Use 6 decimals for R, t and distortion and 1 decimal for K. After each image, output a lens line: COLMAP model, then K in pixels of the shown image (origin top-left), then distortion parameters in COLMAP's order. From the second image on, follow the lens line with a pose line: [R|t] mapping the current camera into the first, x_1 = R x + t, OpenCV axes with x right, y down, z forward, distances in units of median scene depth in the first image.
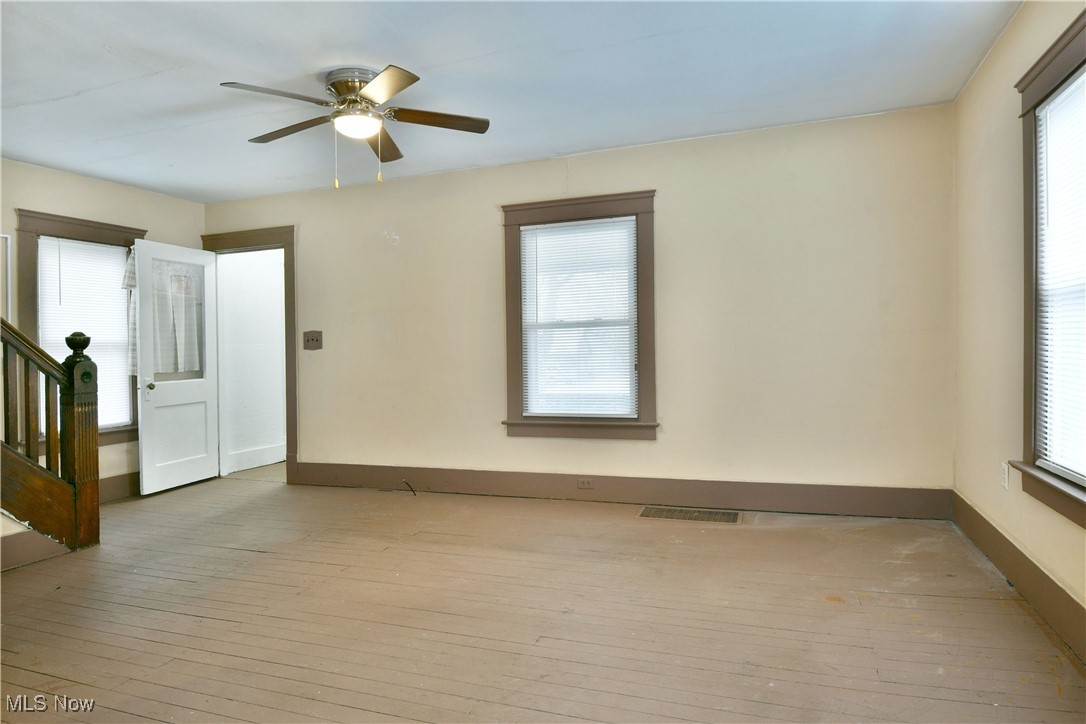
lens RADIAL K [[656.6, 0, 542.4], [0, 656.6, 343.3], [0, 0, 1]] dist [-0.004886, -0.002205]
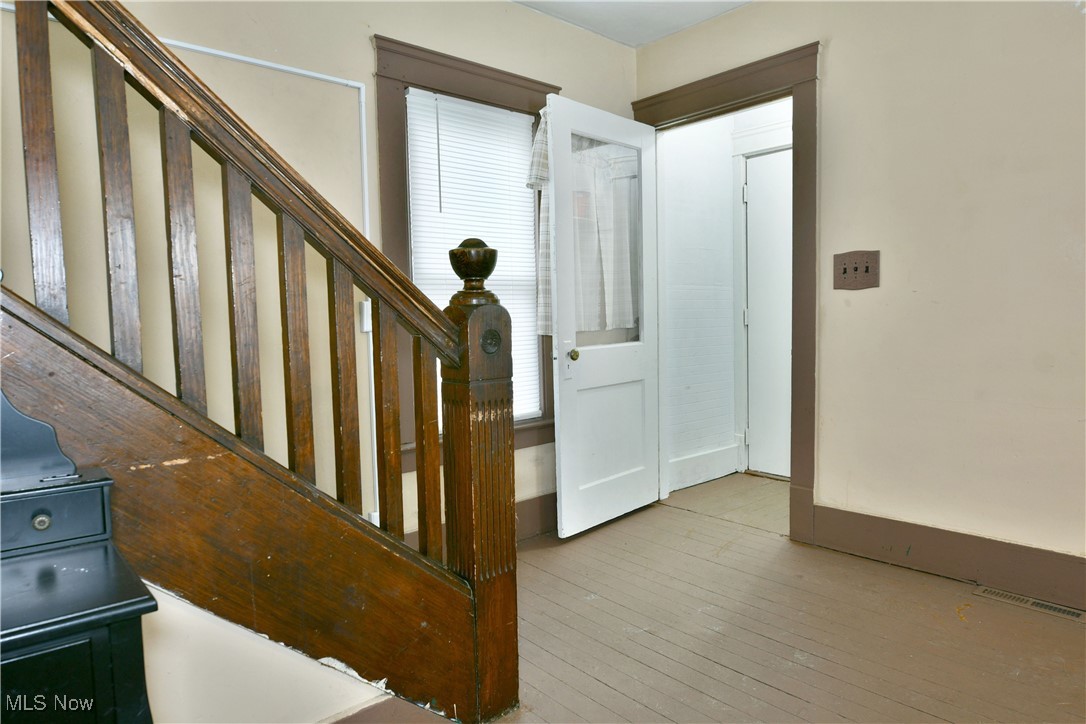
lens RADIAL K [[673.3, 0, 543.0], [0, 673.3, 362.0], [0, 0, 1]] dist [0.001741, -0.001959]
pose [[0.881209, 0.036279, -0.471334, -0.342796], [0.006743, 0.995985, 0.089269, 0.019074], [0.472680, -0.081843, 0.877426, 0.469590]]
